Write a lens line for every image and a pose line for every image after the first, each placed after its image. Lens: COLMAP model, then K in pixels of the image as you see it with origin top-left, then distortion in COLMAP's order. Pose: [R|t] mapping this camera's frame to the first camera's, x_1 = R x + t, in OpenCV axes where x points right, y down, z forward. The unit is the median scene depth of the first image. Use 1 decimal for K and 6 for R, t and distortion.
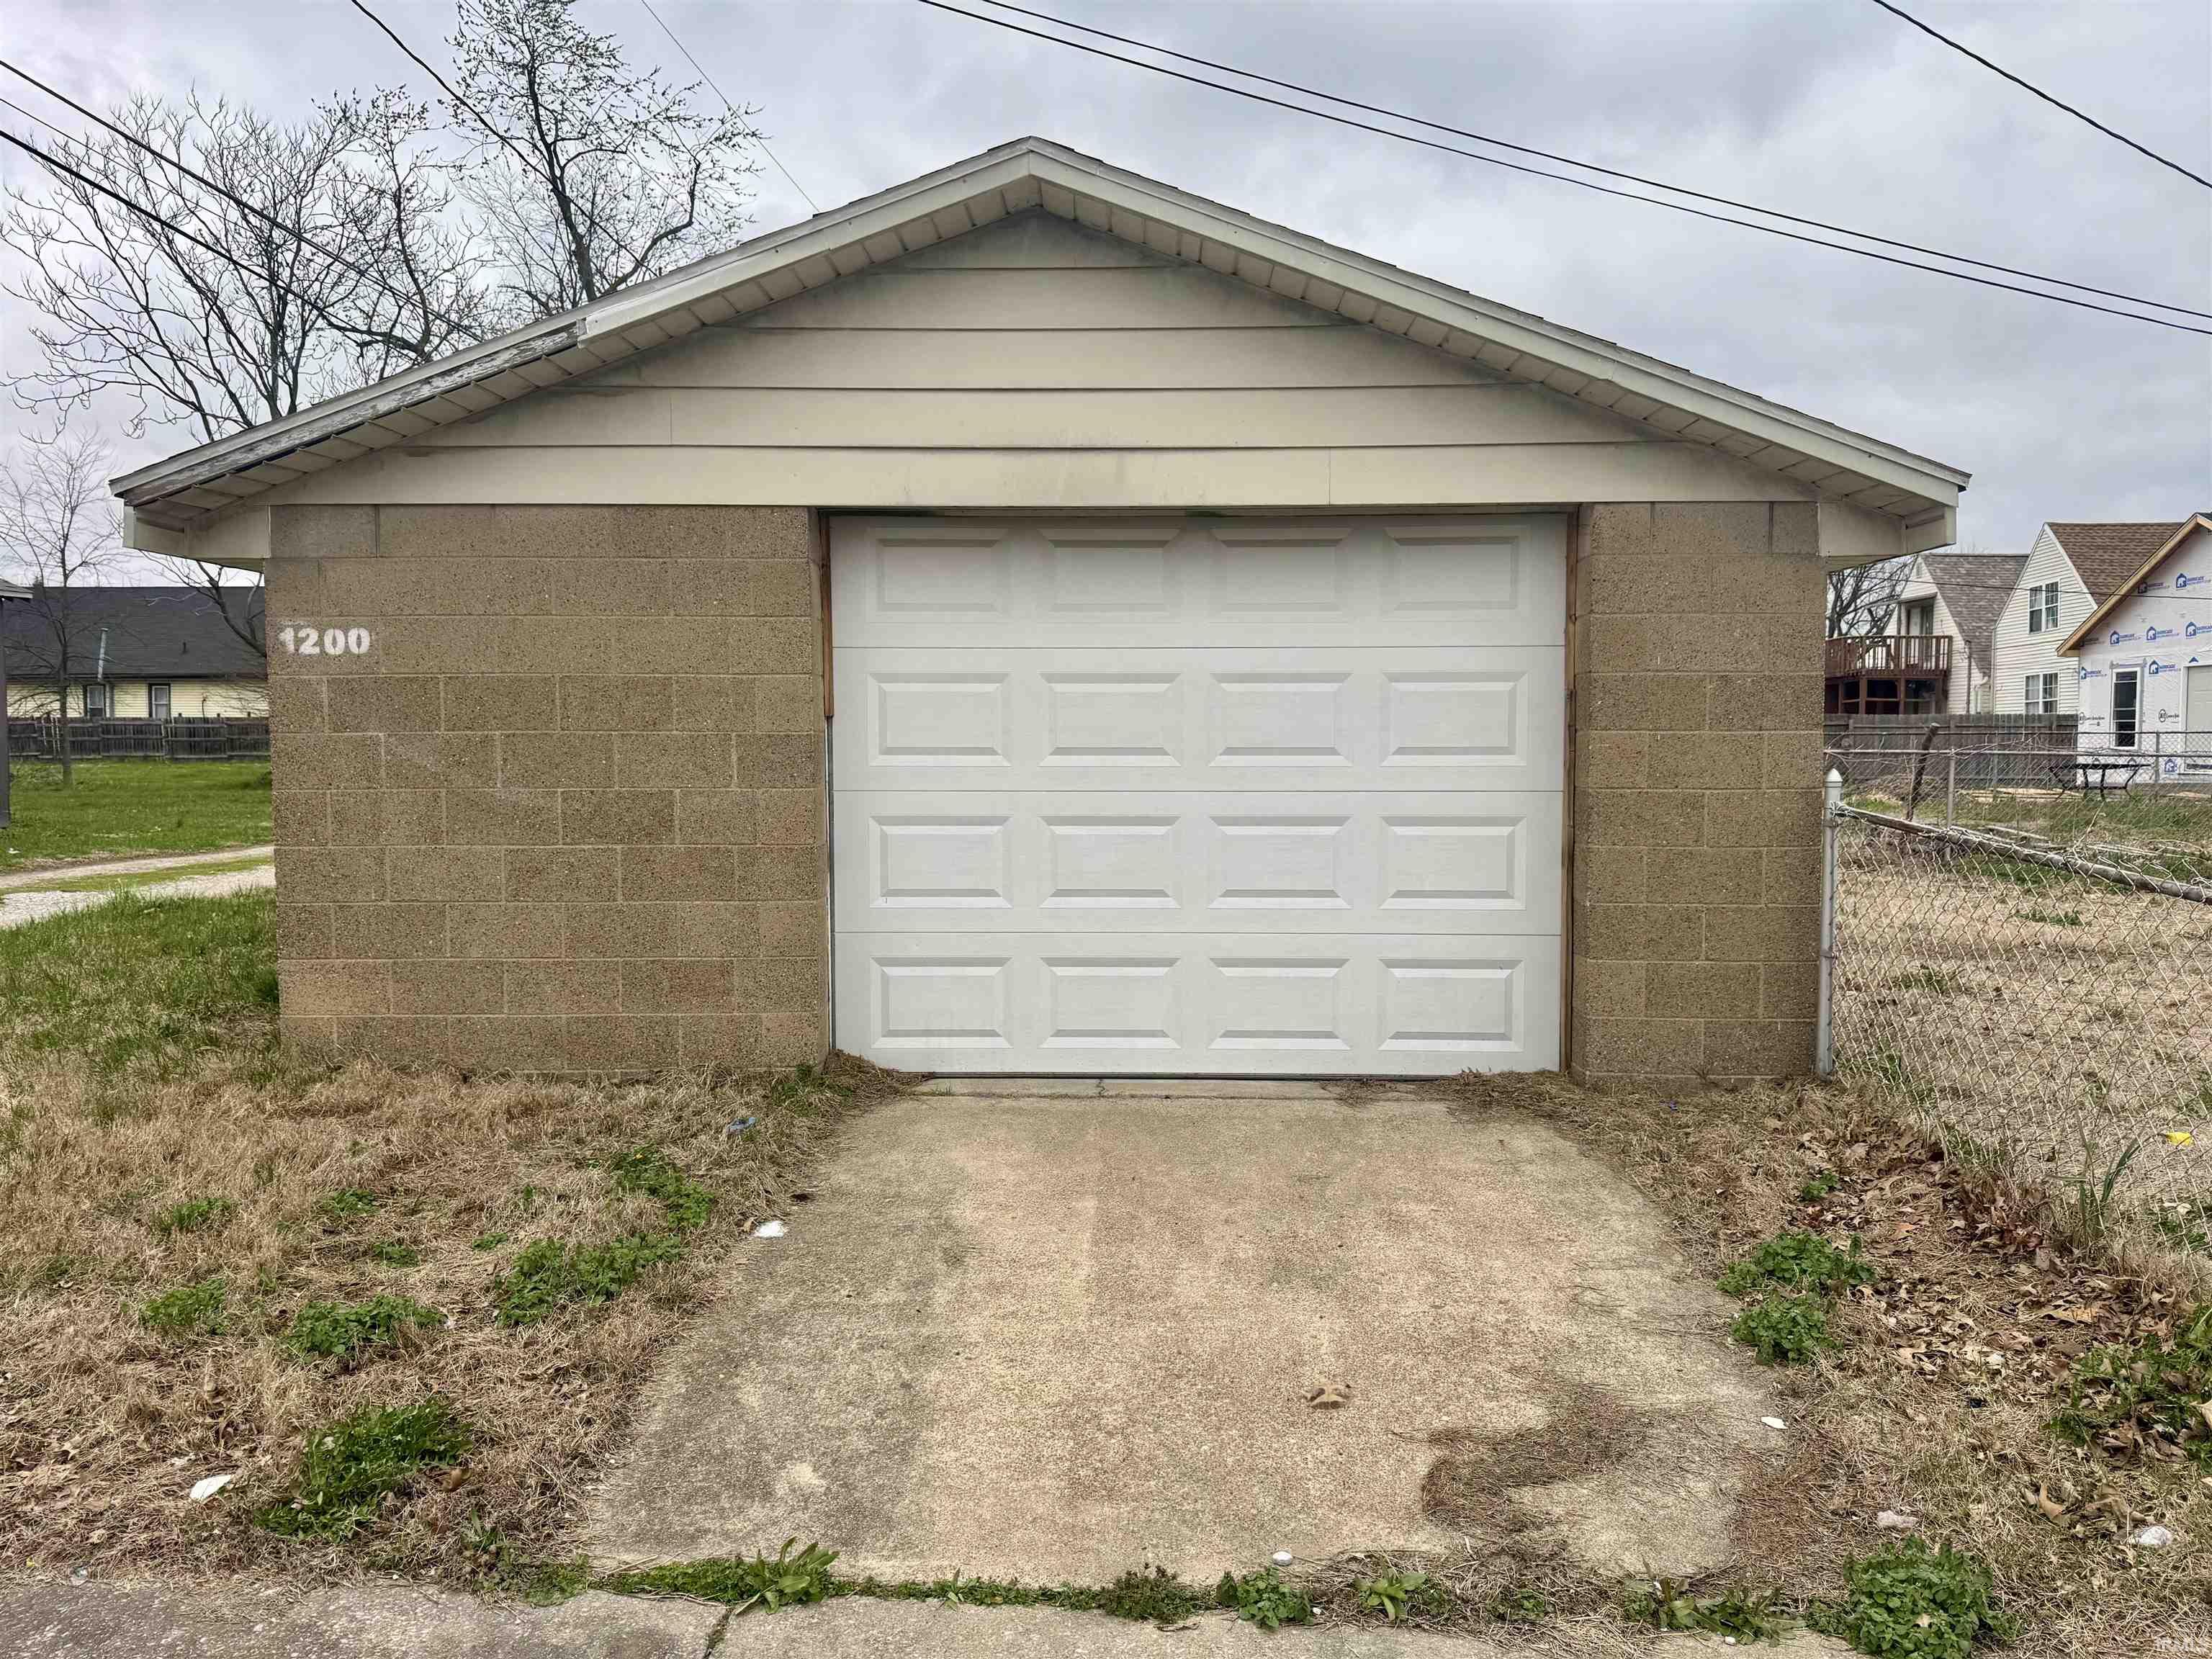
lens RADIAL K [[1560.2, 0, 1112.7], [0, 1560.2, 823.6], [0, 0, 1]] dist [0.016916, -0.027436]
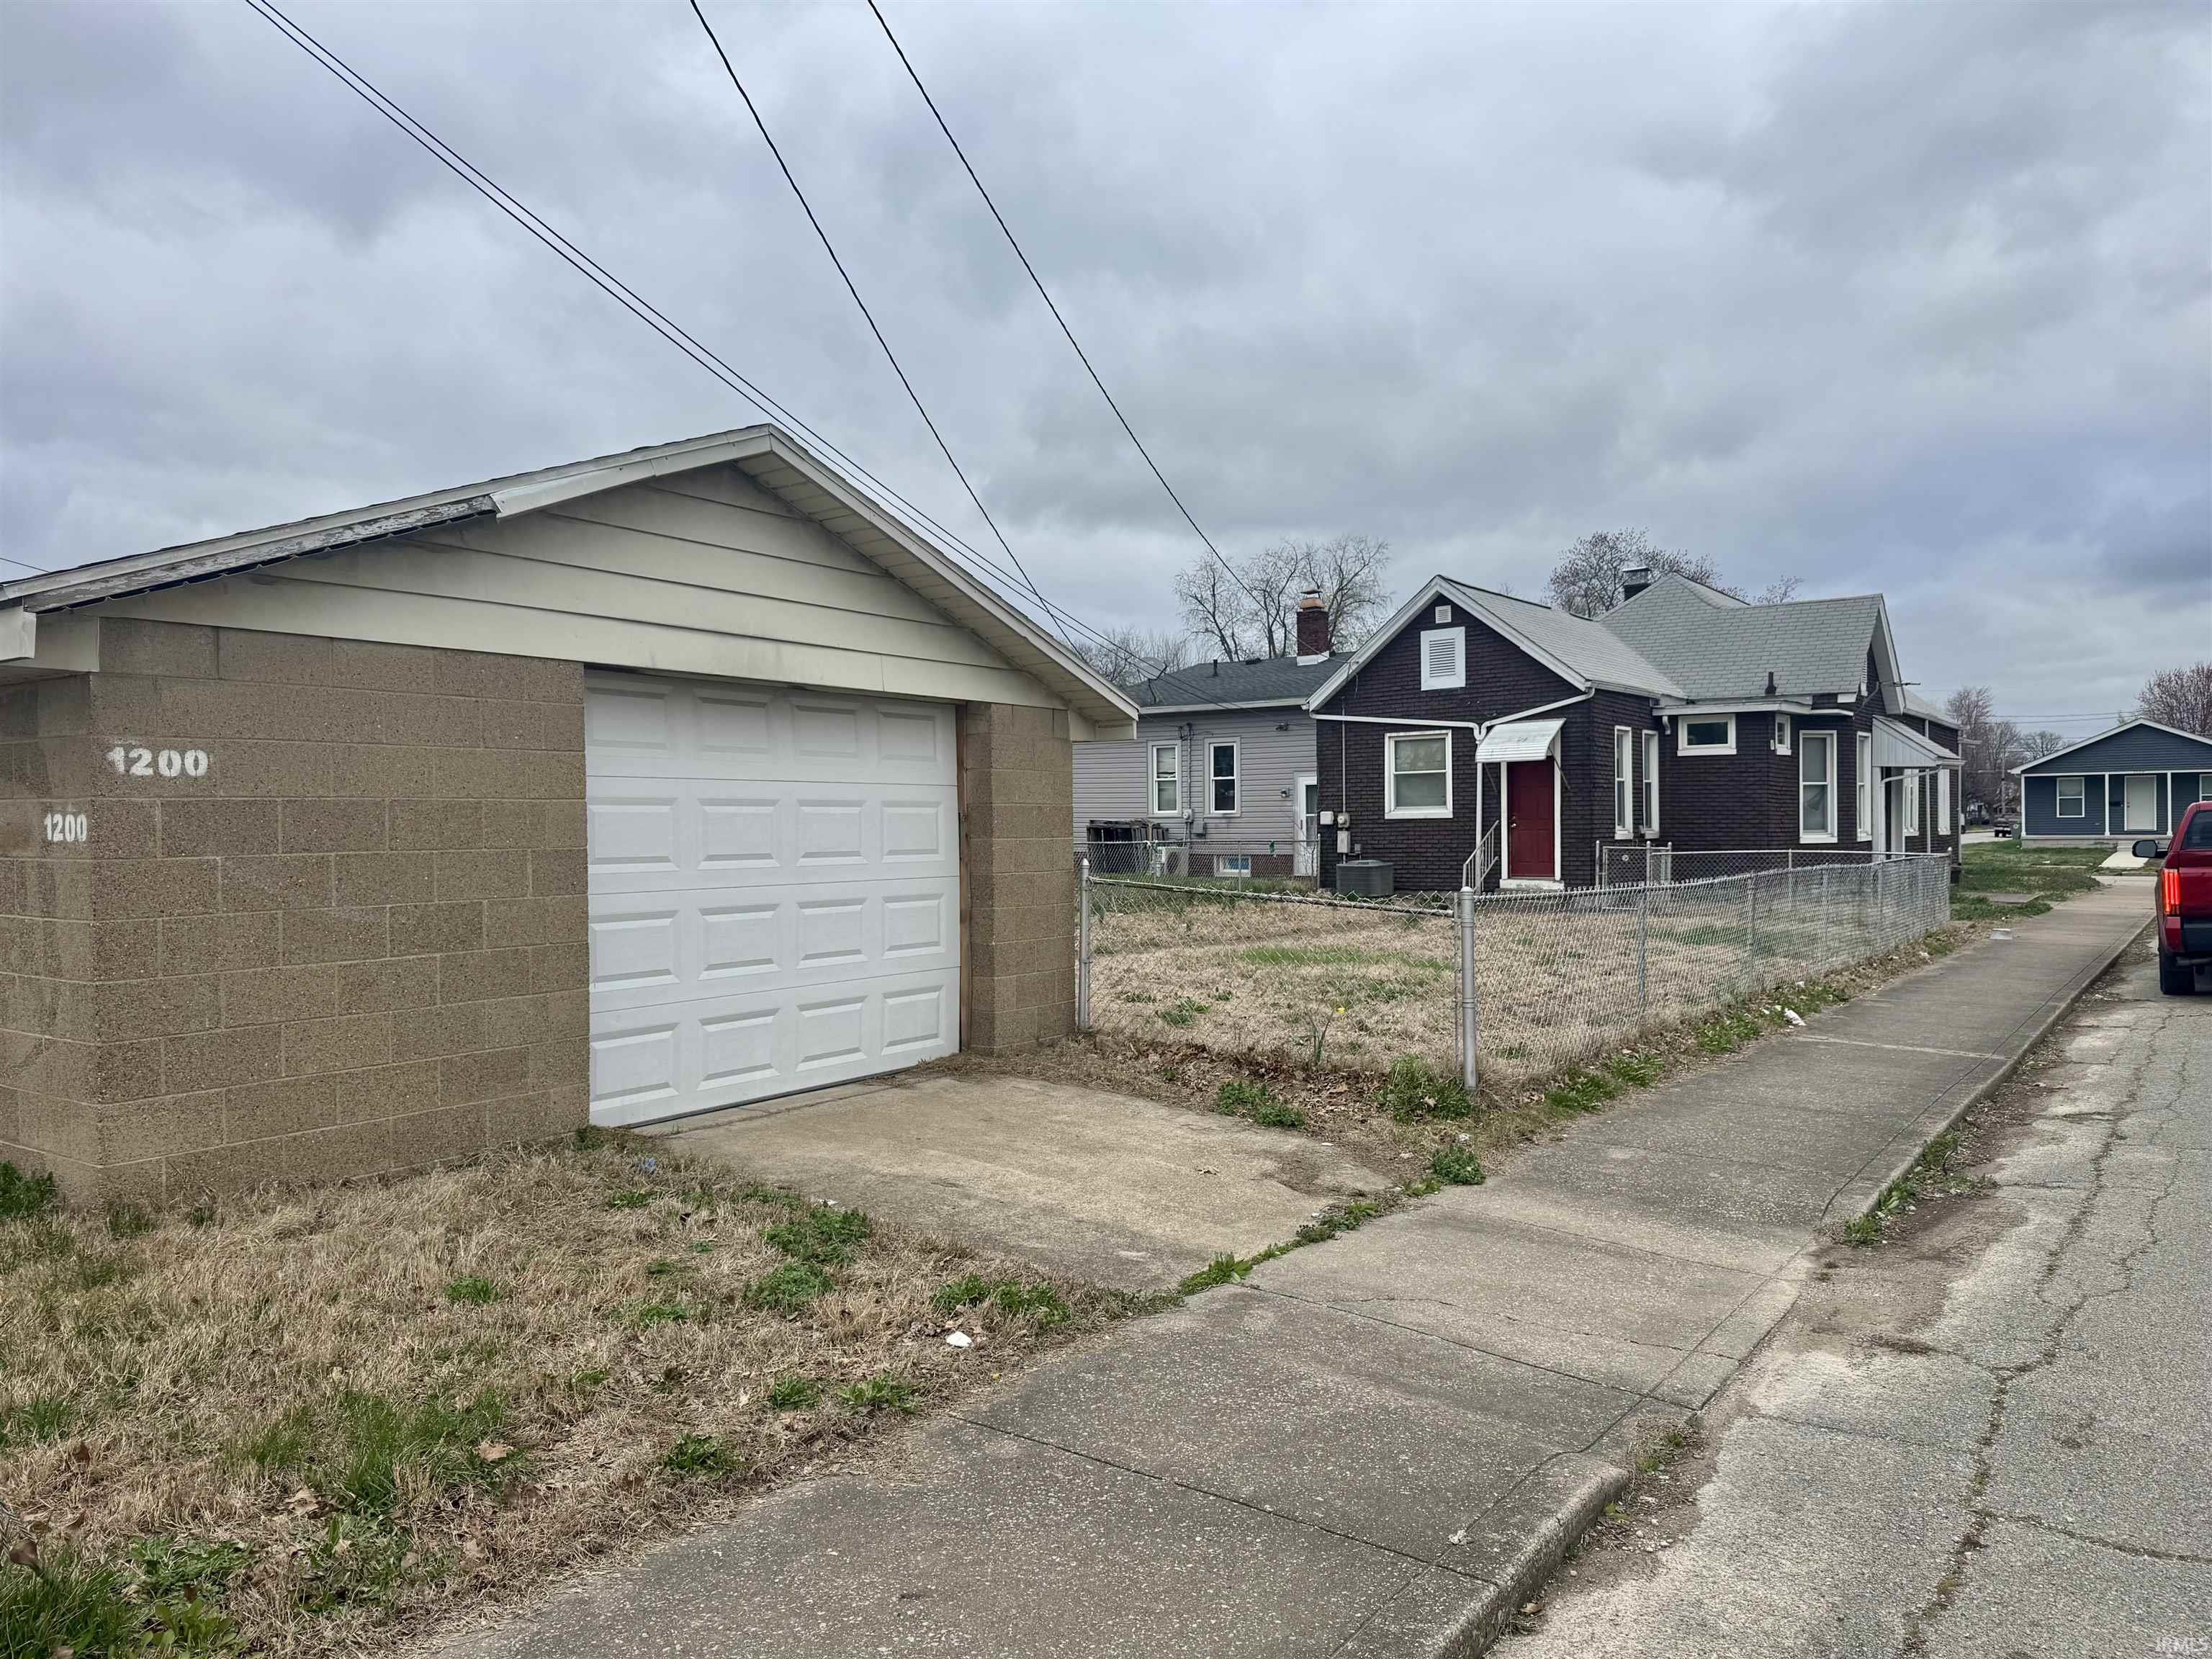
lens RADIAL K [[1560.2, 0, 1110.2], [0, 1560.2, 825.3], [0, 0, 1]] dist [0.016916, -0.027436]
pose [[0.552169, -0.005983, 0.833710, -0.983387], [0.054266, 0.998112, -0.028777, -0.019010], [-0.831964, 0.061132, 0.551451, -0.010039]]
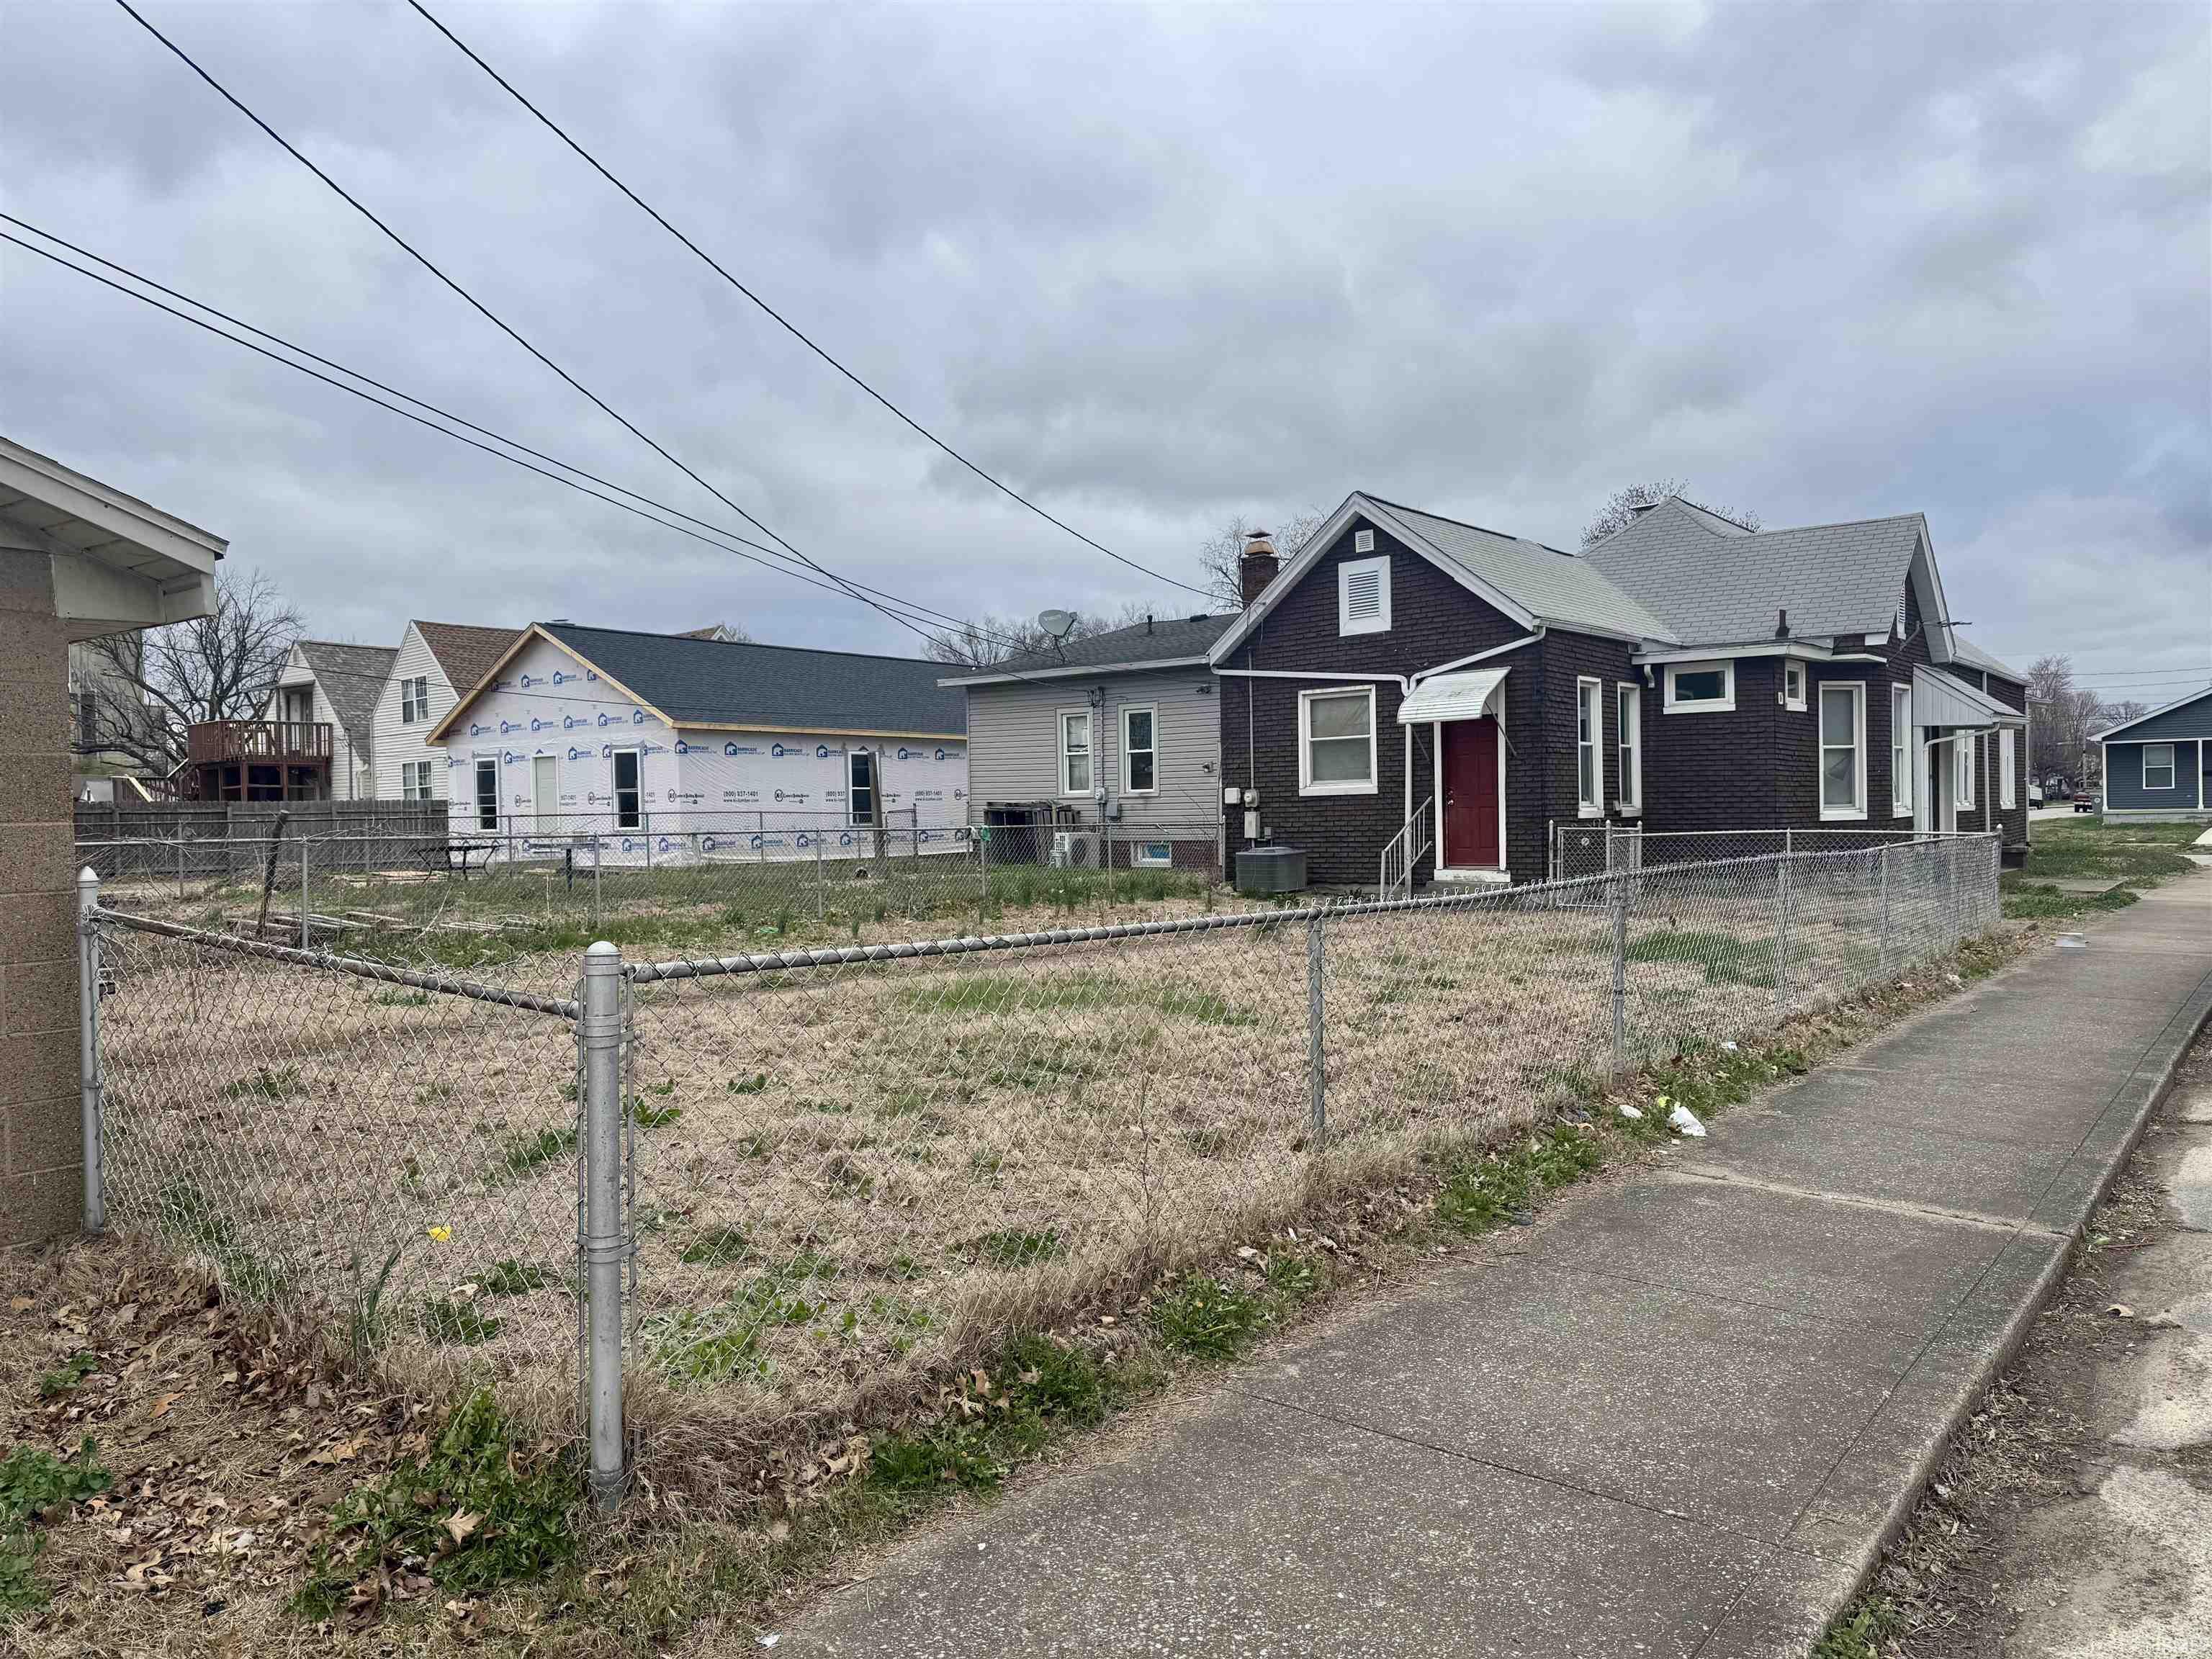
lens RADIAL K [[1560.2, 0, 1111.6], [0, 1560.2, 834.2], [0, 0, 1]] dist [0.016916, -0.027436]
pose [[0.583373, -0.024212, 0.811843, 0.080971], [0.063461, 0.997859, -0.015843, -0.003003], [-0.809721, 0.060763, 0.583661, 0.041609]]
